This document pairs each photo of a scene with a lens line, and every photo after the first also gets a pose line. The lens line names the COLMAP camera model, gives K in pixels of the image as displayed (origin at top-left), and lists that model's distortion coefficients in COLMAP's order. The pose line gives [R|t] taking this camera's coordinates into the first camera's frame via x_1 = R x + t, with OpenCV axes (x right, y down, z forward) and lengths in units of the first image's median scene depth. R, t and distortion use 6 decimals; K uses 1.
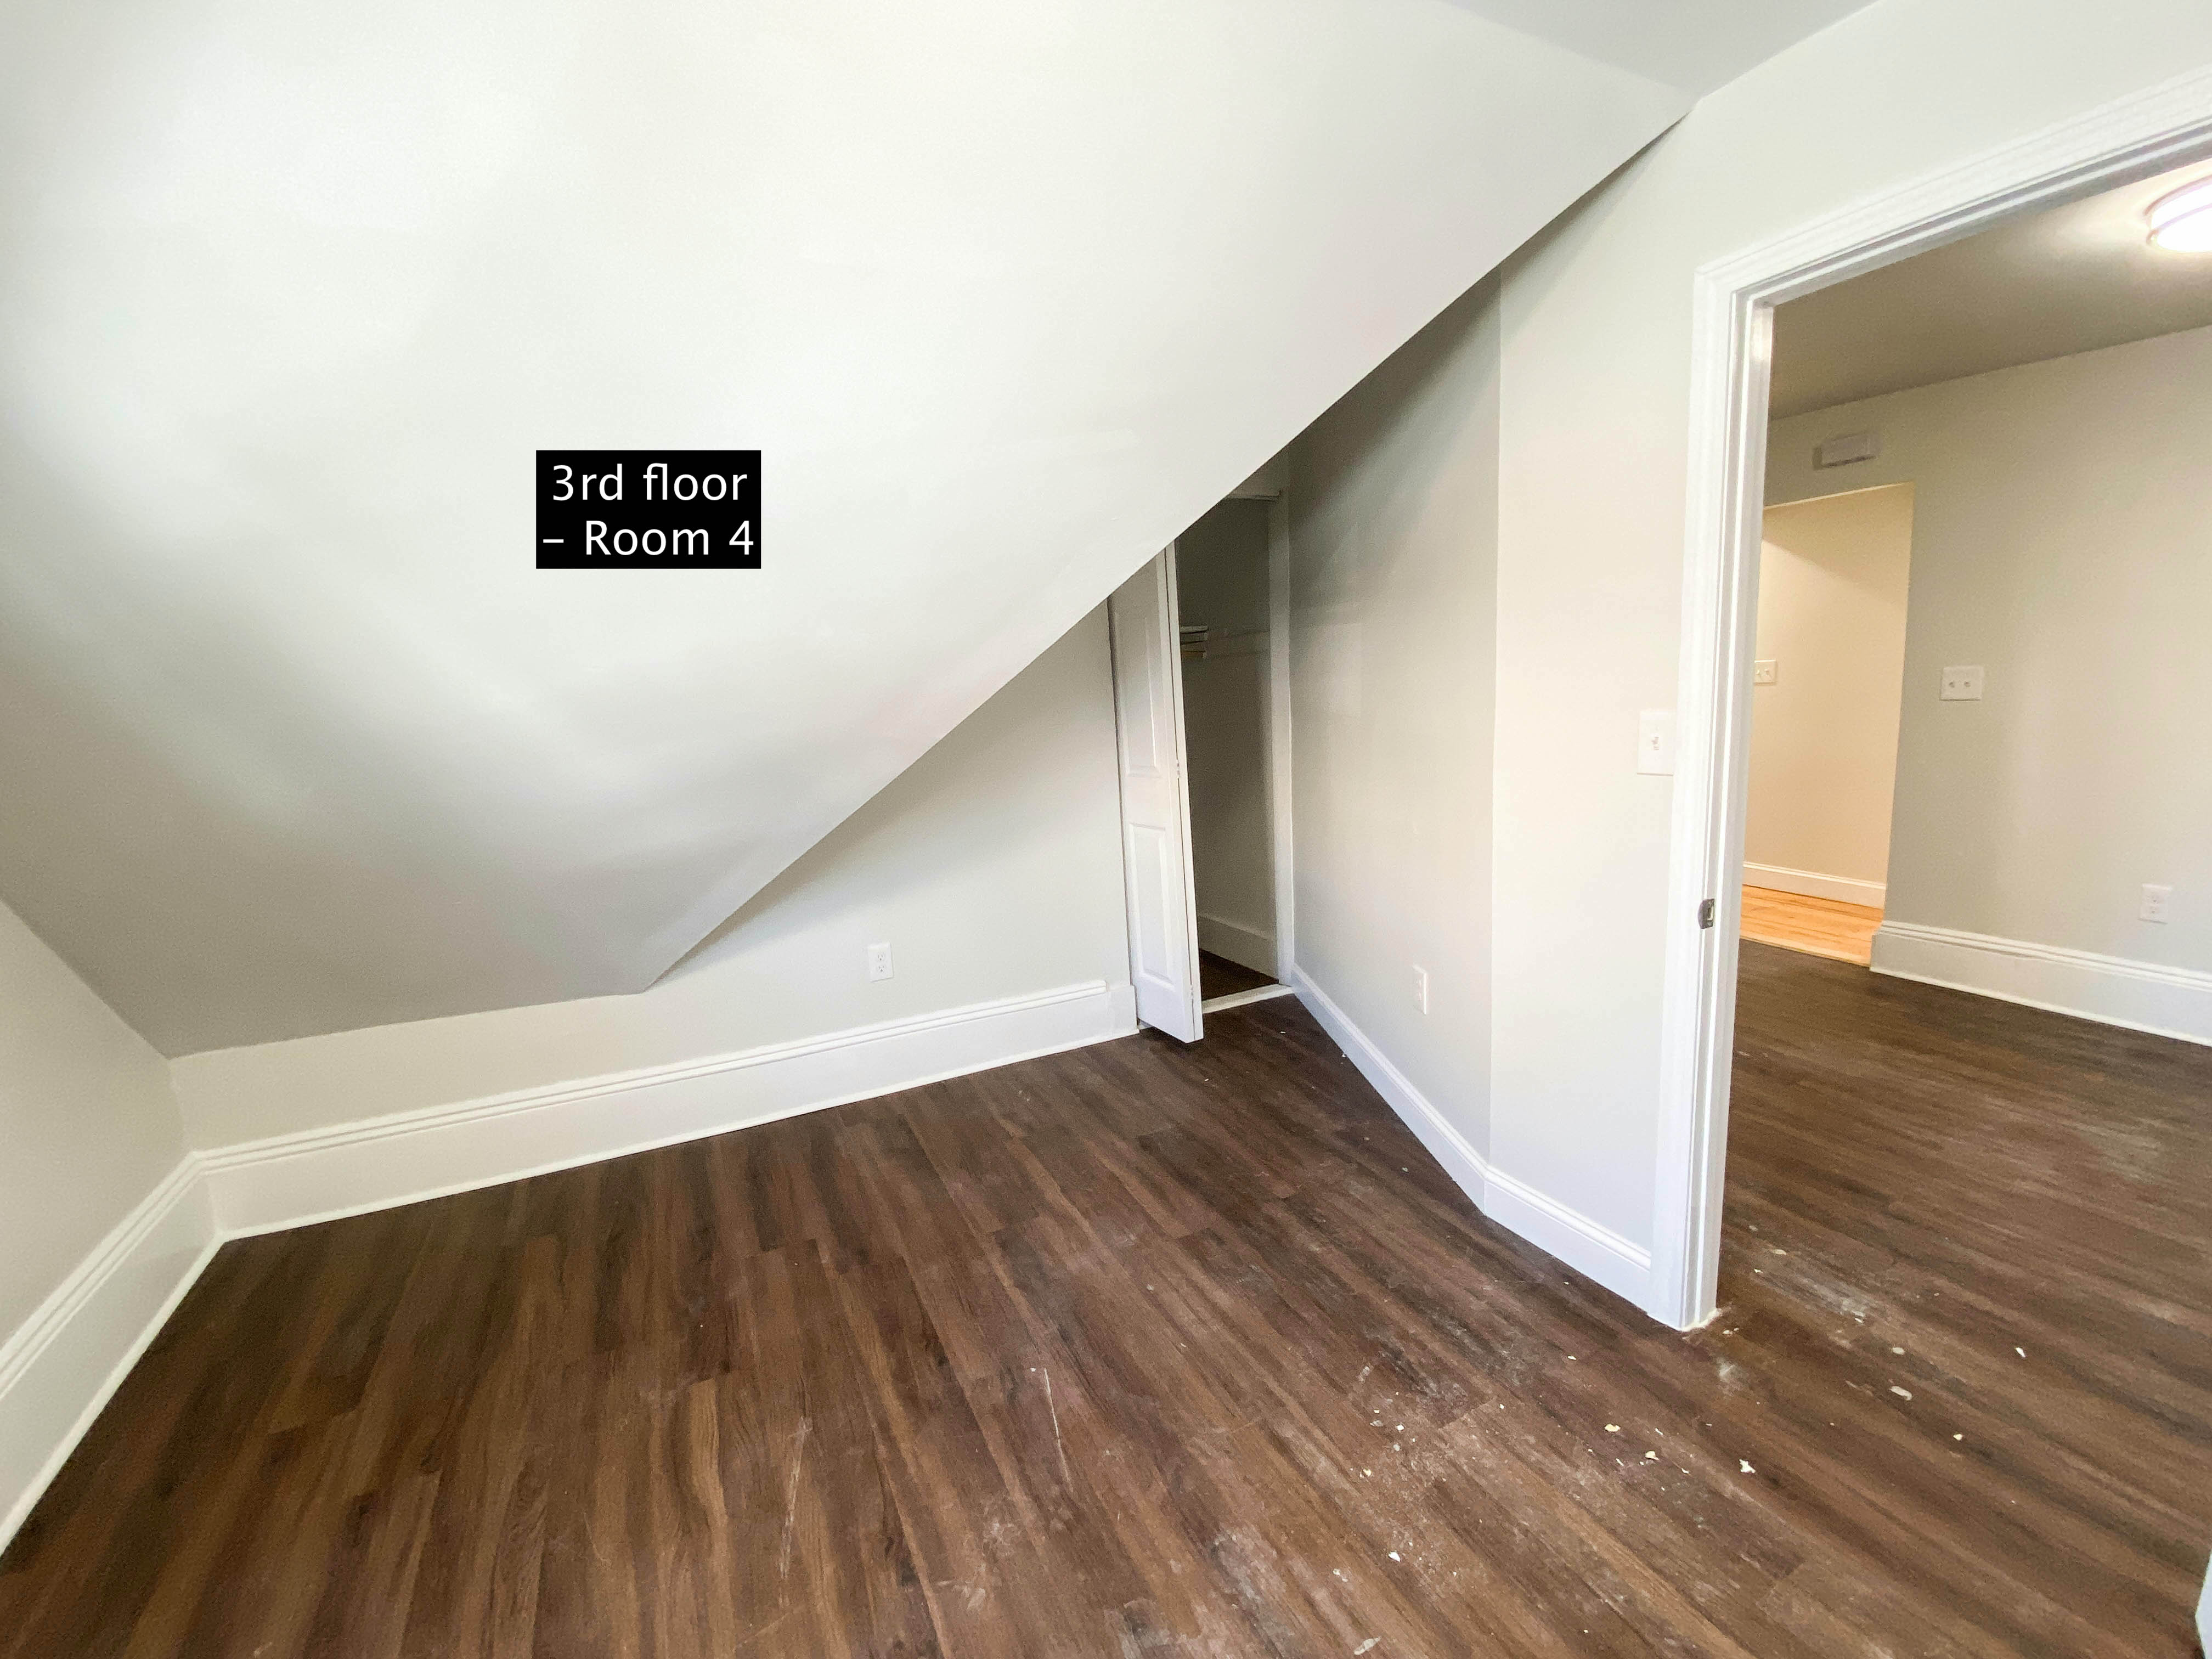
lens RADIAL K [[898.3, 0, 1100.4], [0, 898.3, 824.5], [0, 0, 1]] dist [-0.005859, -0.006725]
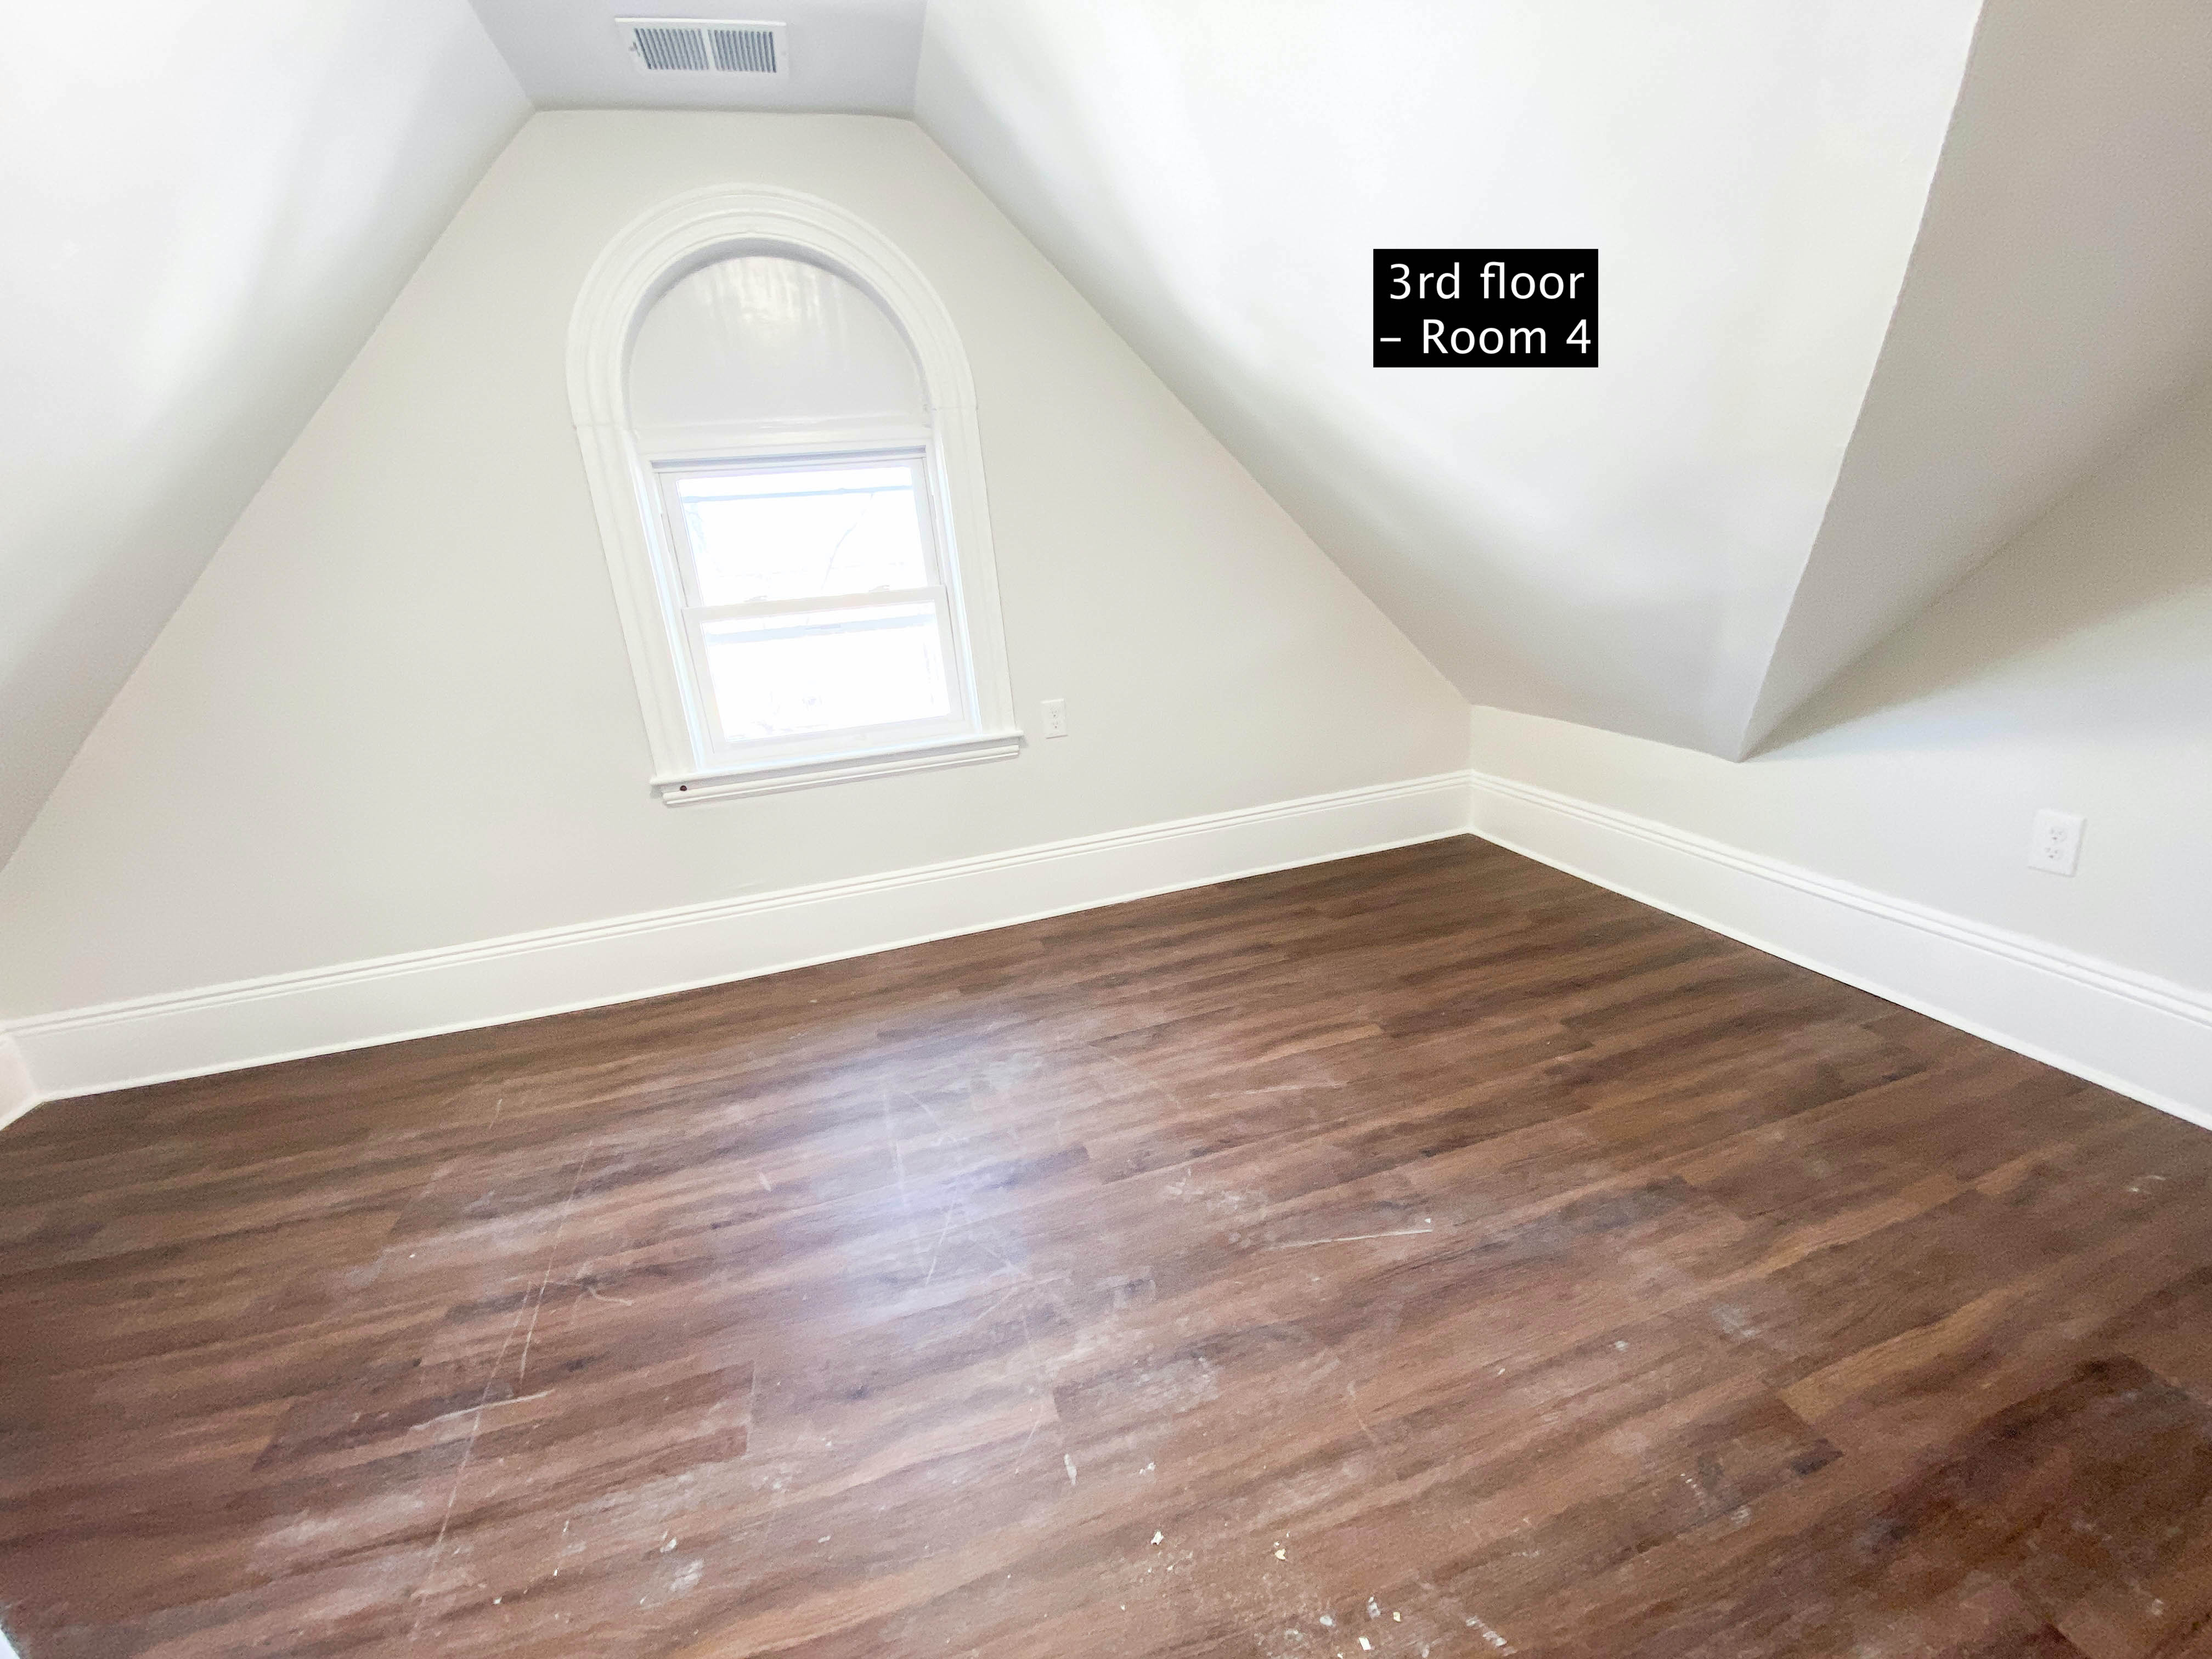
lens RADIAL K [[898.3, 0, 1097.5], [0, 898.3, 832.5], [0, 0, 1]] dist [-0.005859, -0.006725]
pose [[-0.173105, 0.344325, -0.922754, 0.698098], [-0.052026, 0.932393, 0.357682, -0.051092], [0.983528, 0.109924, -0.143489, 0.799138]]
